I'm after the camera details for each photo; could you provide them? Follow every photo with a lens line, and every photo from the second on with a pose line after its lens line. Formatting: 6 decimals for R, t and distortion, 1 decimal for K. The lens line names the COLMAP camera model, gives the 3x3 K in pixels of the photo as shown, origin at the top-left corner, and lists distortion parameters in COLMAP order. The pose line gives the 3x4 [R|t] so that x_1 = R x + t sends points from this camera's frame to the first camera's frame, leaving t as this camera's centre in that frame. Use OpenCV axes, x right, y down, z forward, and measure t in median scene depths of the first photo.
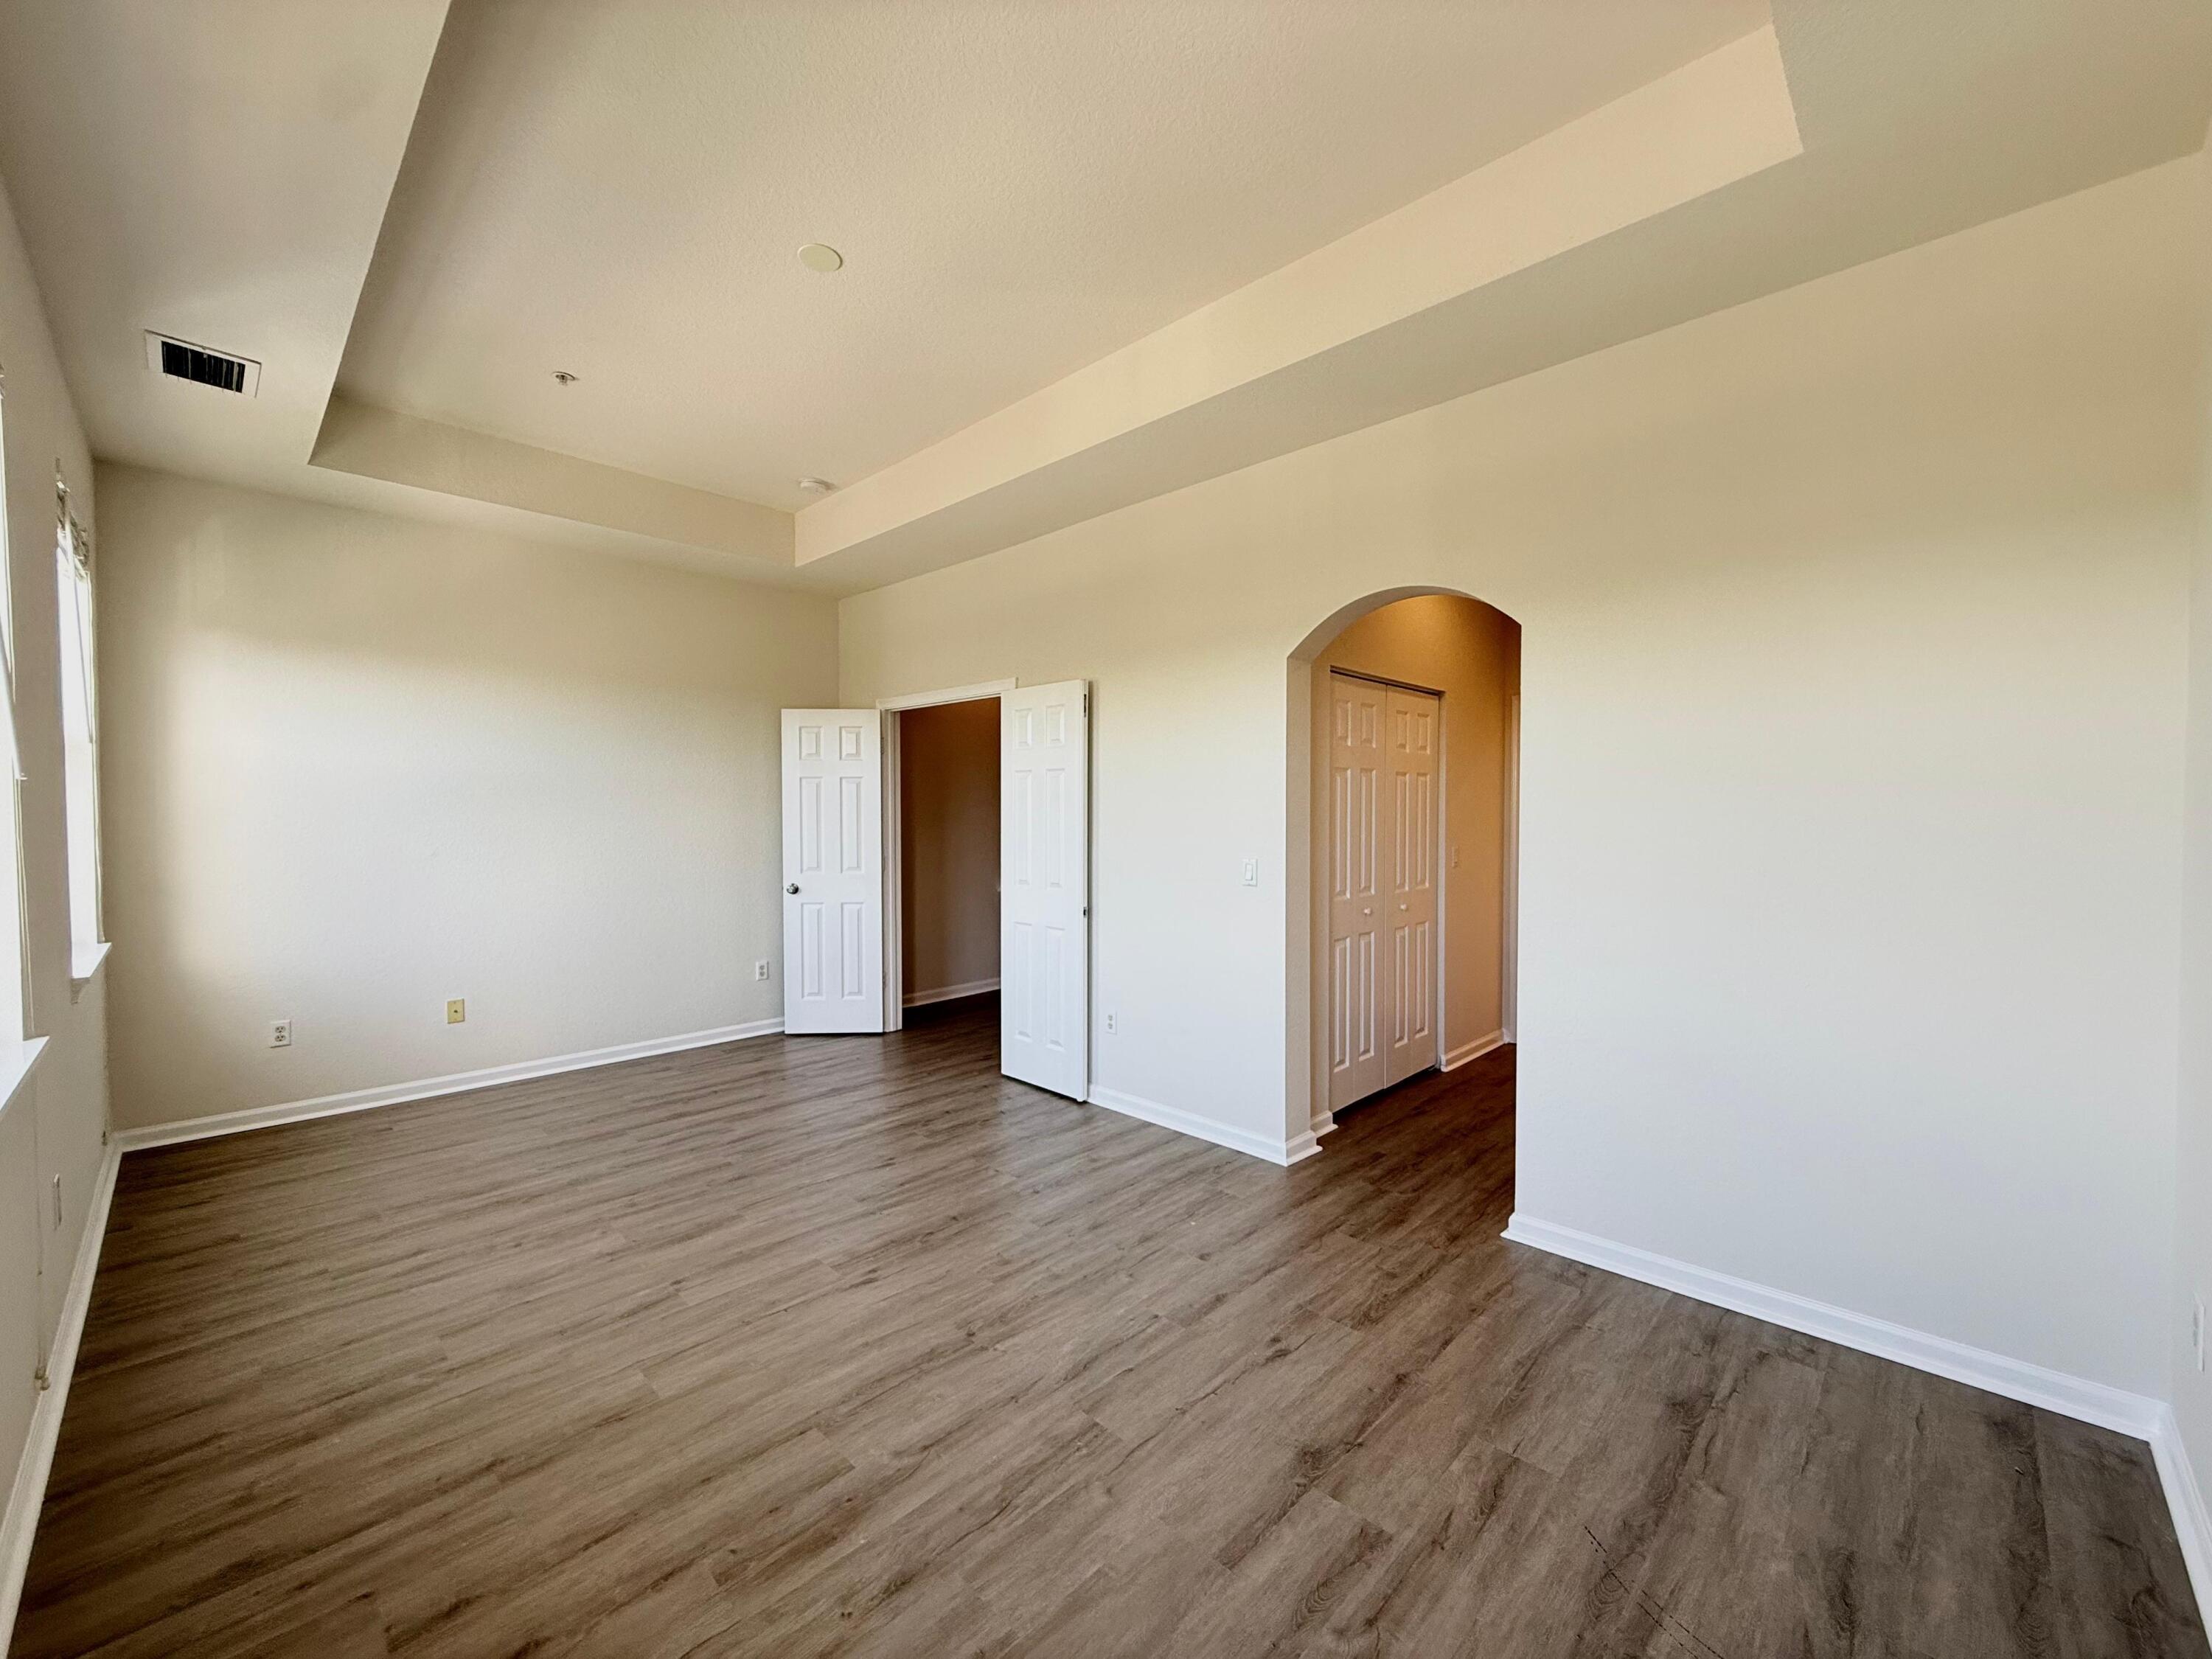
lens RADIAL K [[878.7, 0, 1106.0], [0, 878.7, 829.5], [0, 0, 1]] dist [-0.001008, 0.000150]
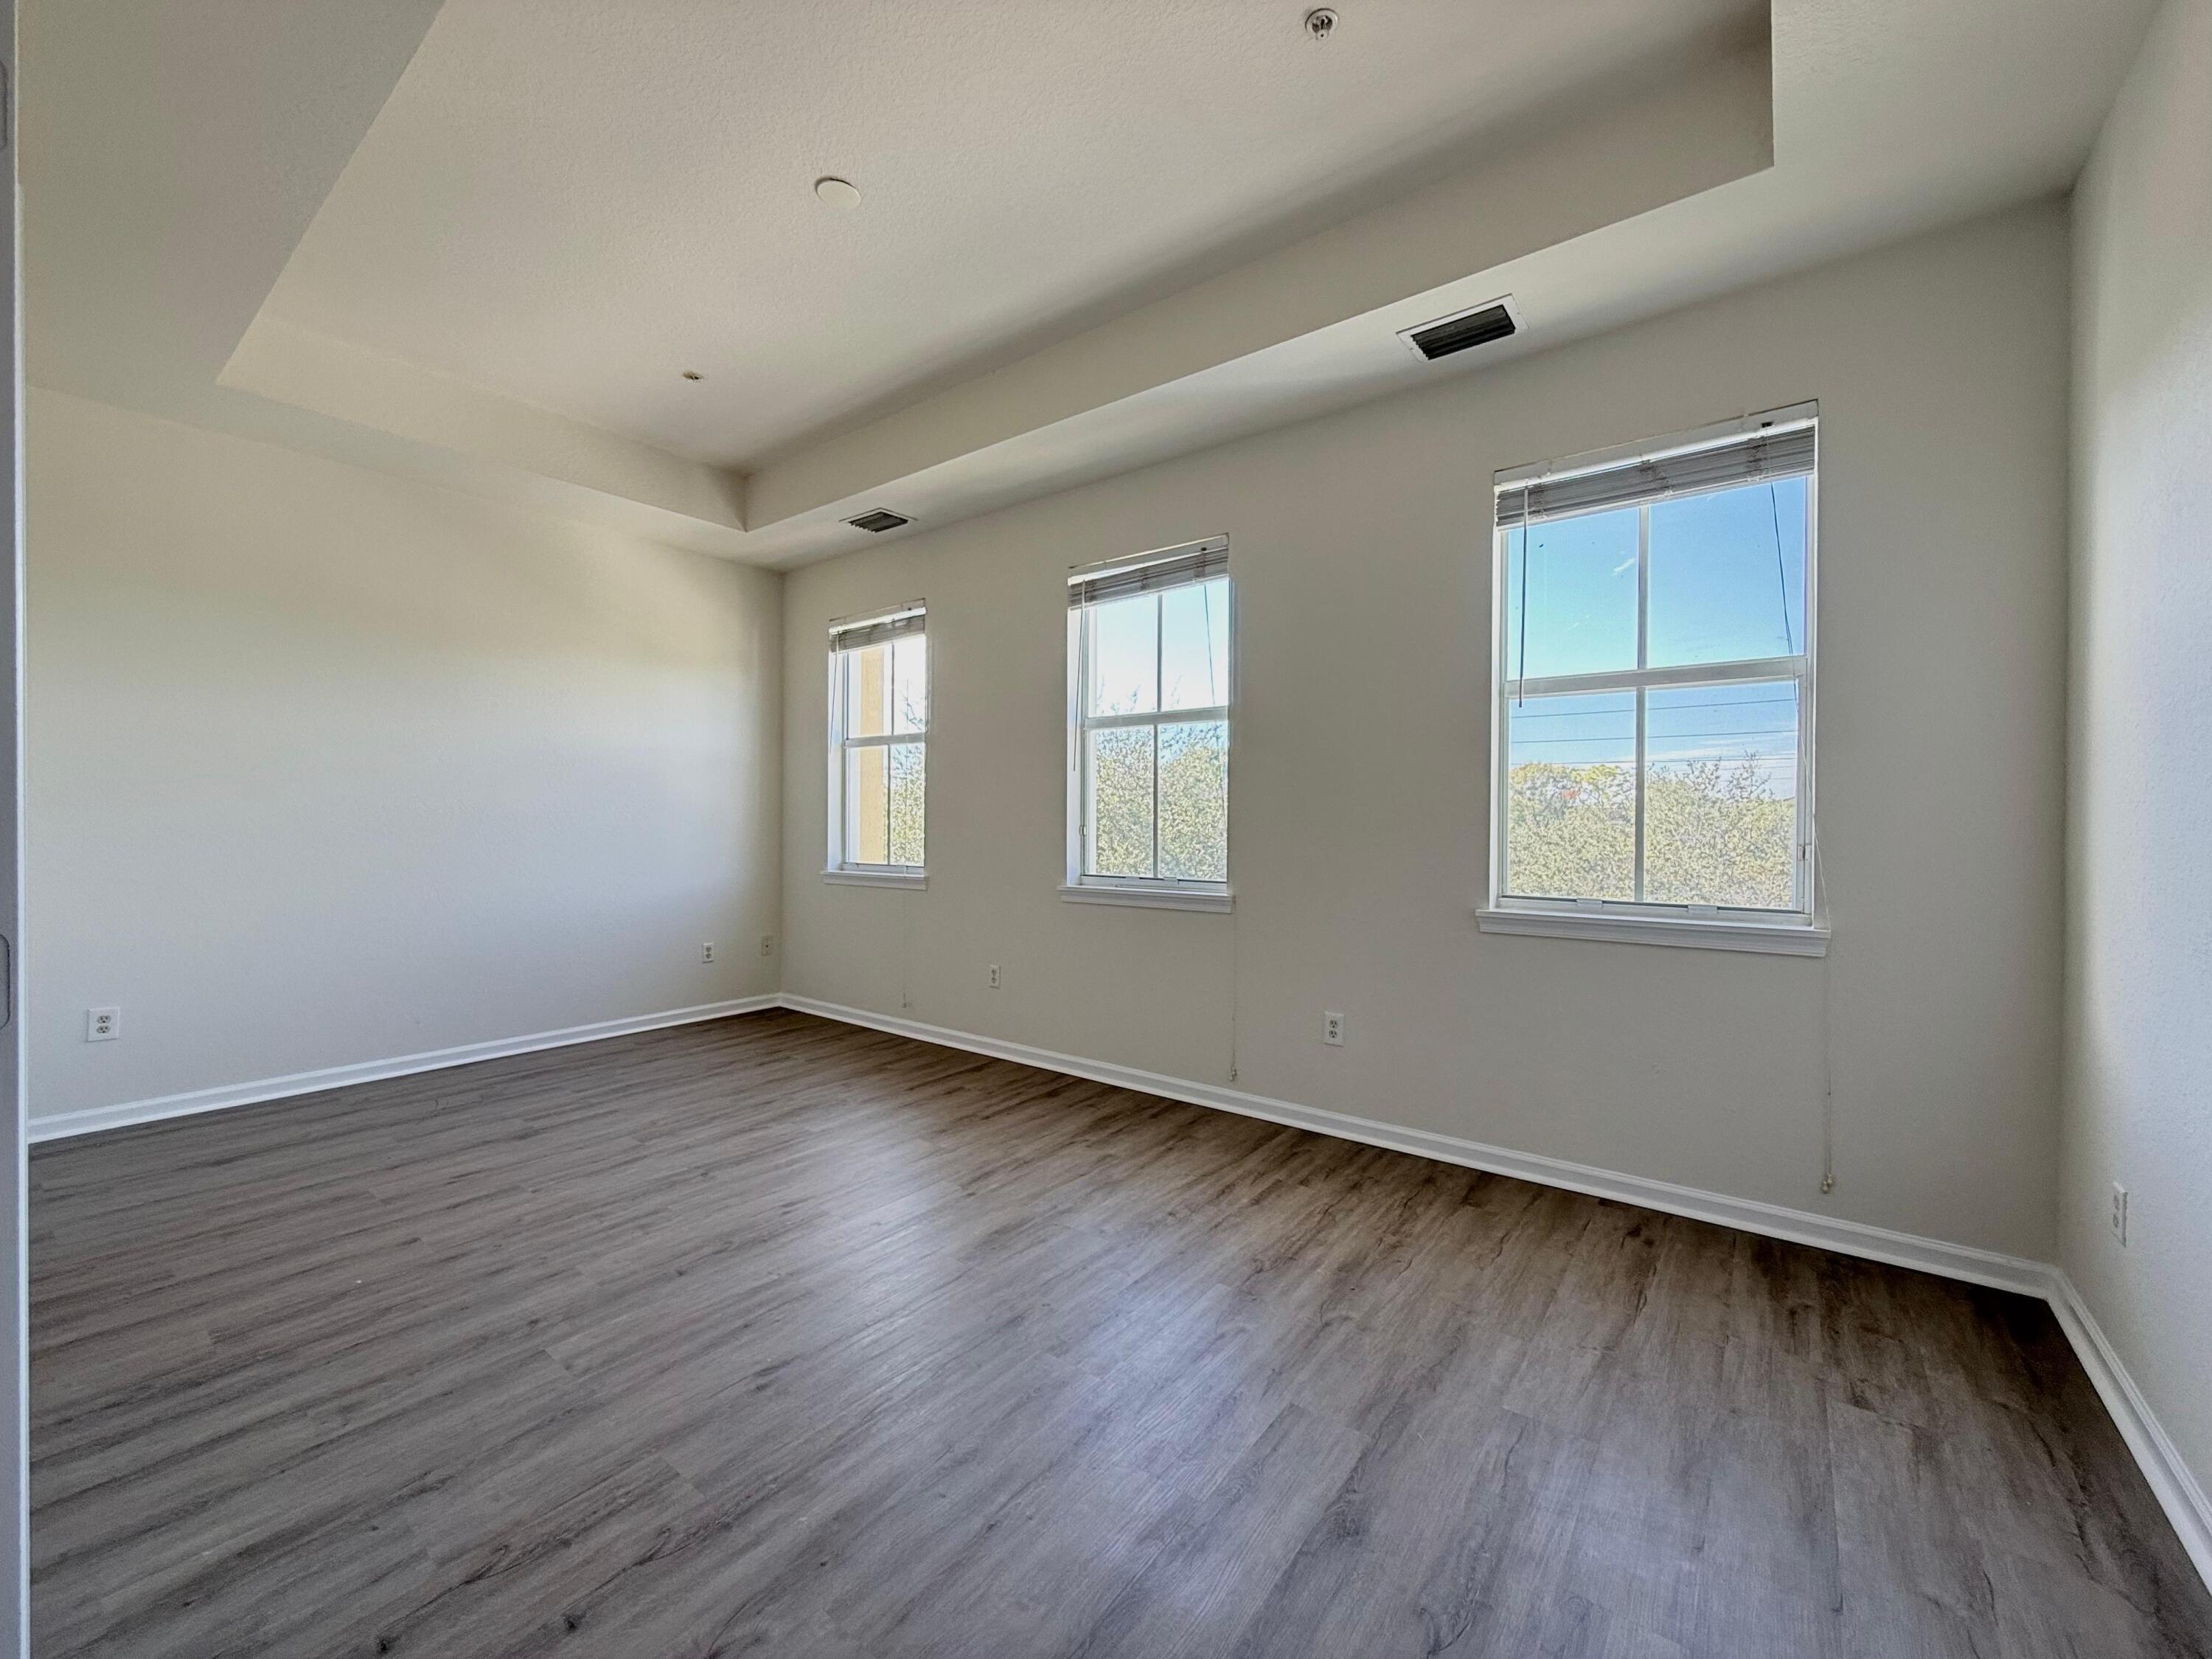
lens RADIAL K [[878.7, 0, 1106.0], [0, 878.7, 829.5], [0, 0, 1]] dist [-0.001008, 0.000150]
pose [[-0.993498, -0.004560, -0.113757, -0.499389], [-0.007785, 0.999580, 0.027922, 0.029749], [0.113582, 0.028626, -0.993116, 1.976189]]
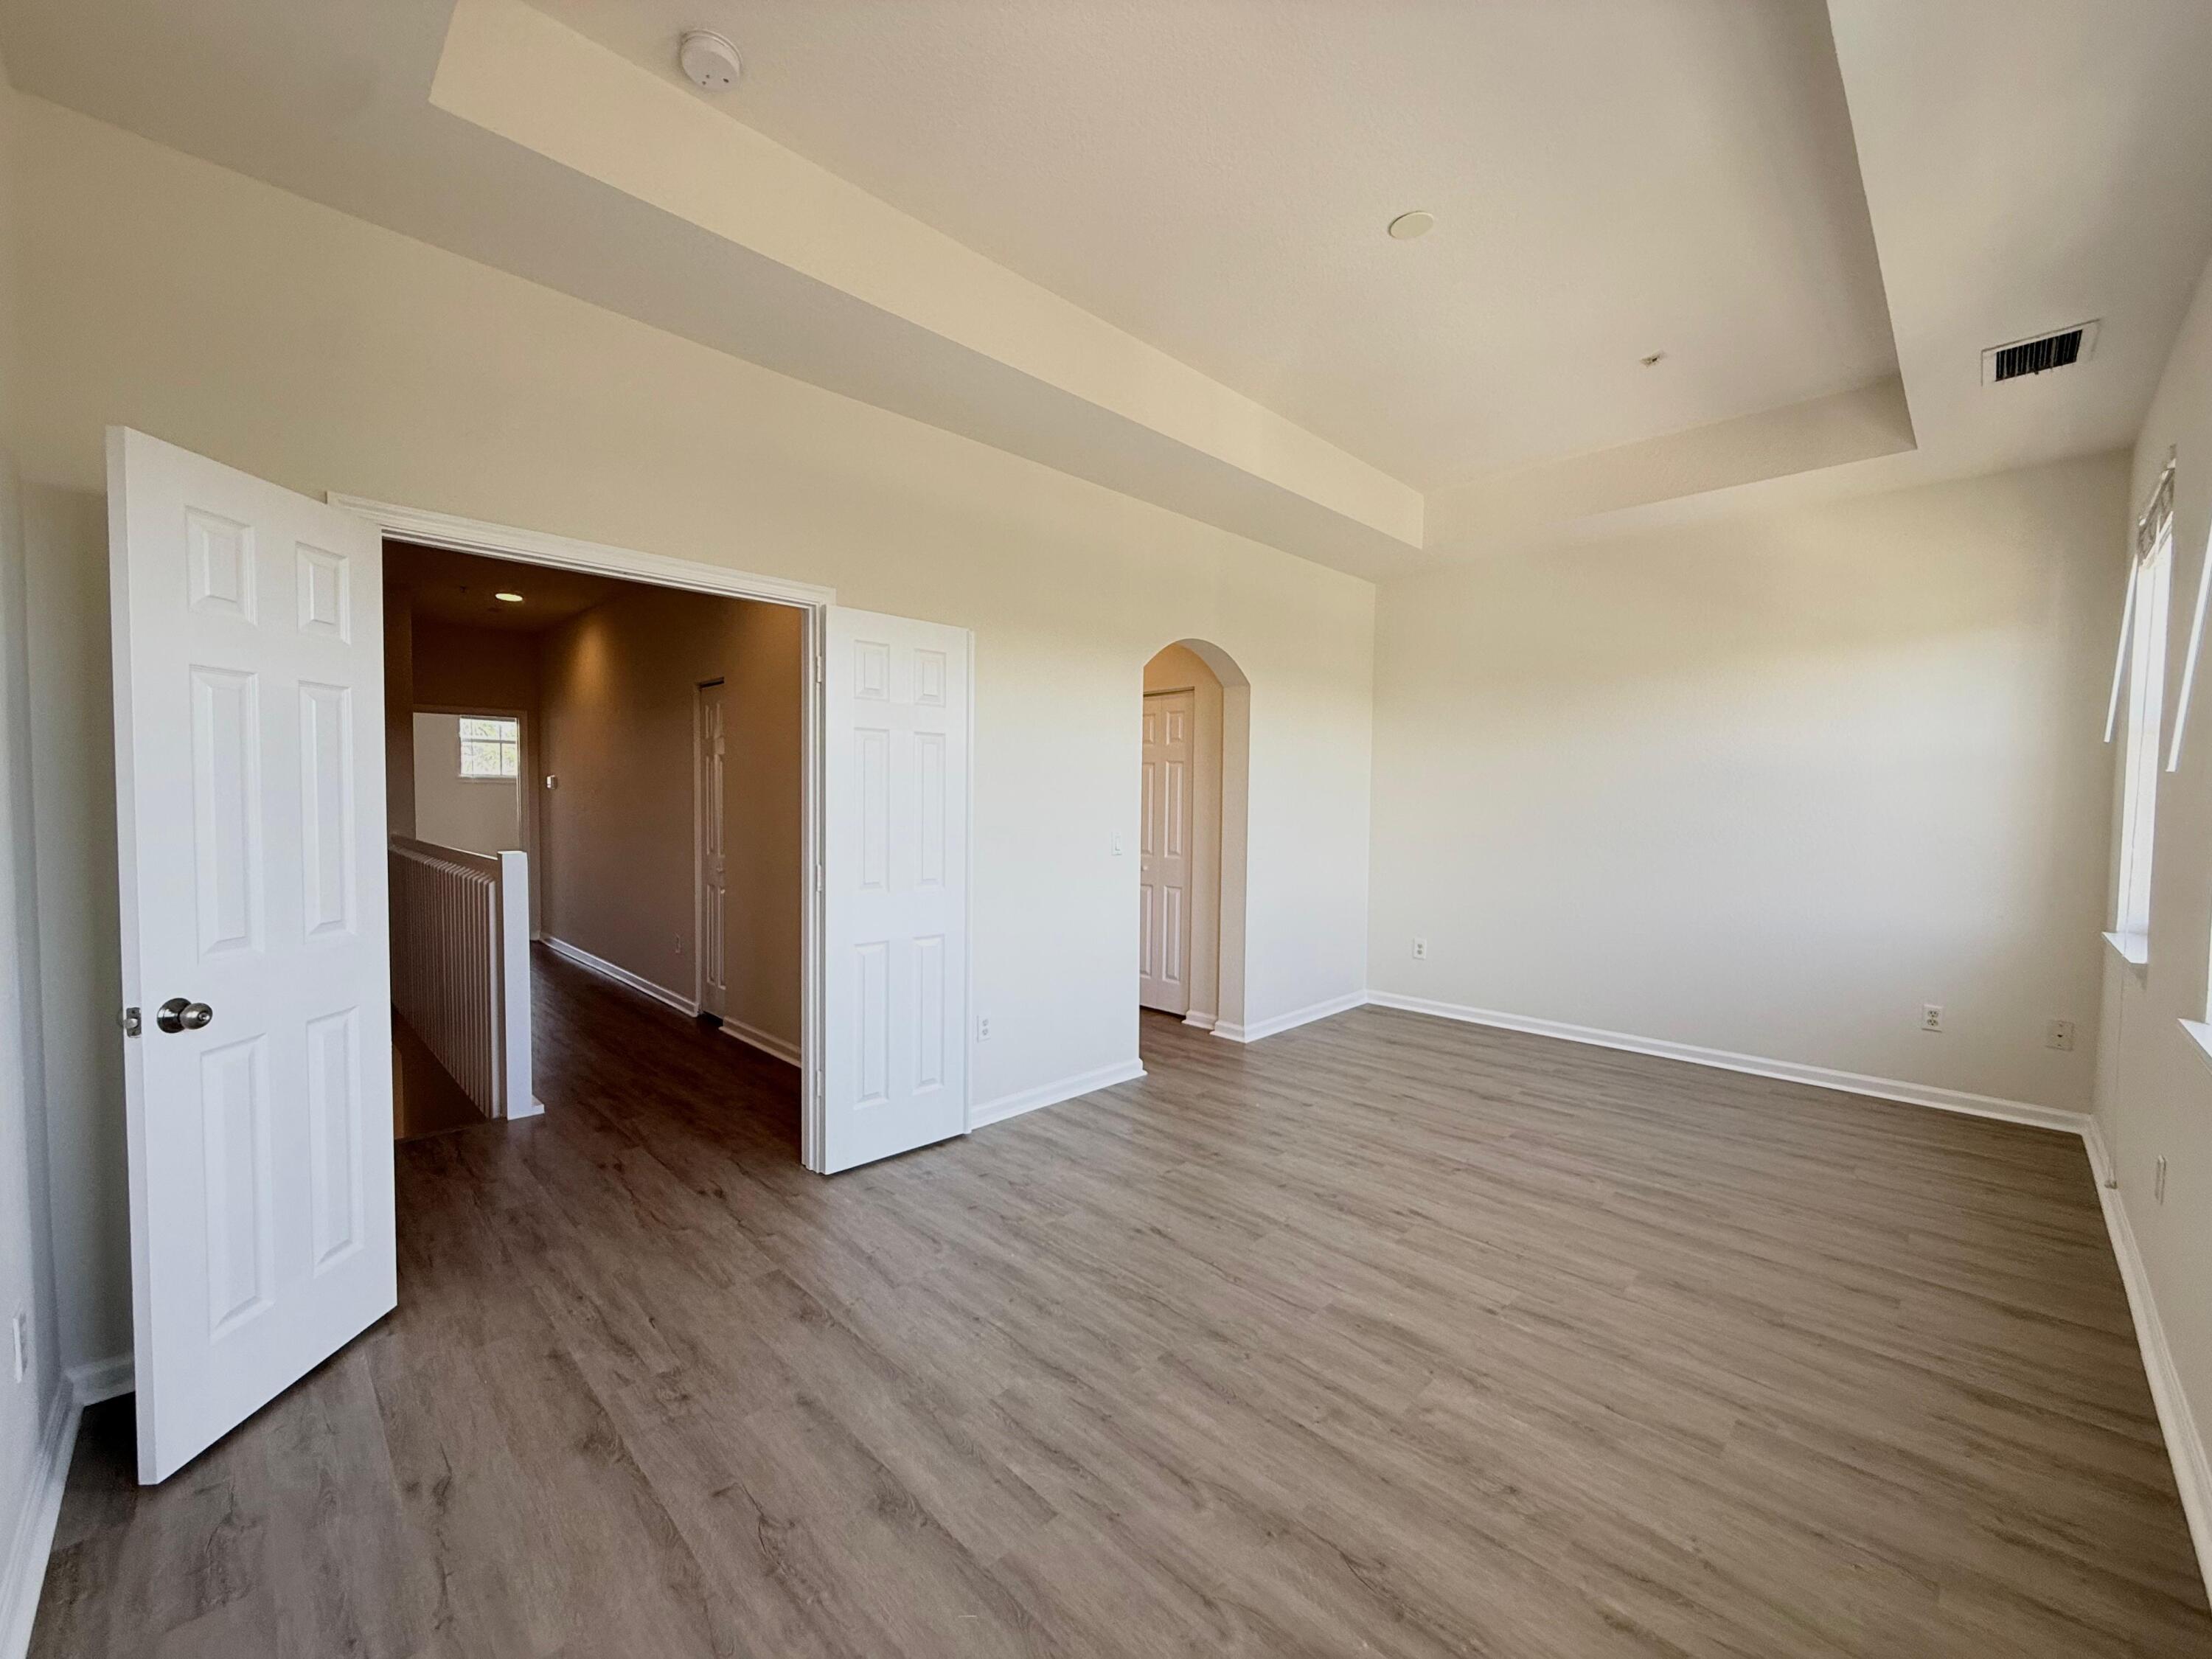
lens RADIAL K [[878.7, 0, 1106.0], [0, 878.7, 829.5], [0, 0, 1]] dist [-0.001008, 0.000150]
pose [[0.018330, -0.036442, 0.999168, -1.302238], [0.009635, 0.999296, 0.036270, -0.014071], [-0.999786, 0.008963, 0.018669, 1.298818]]
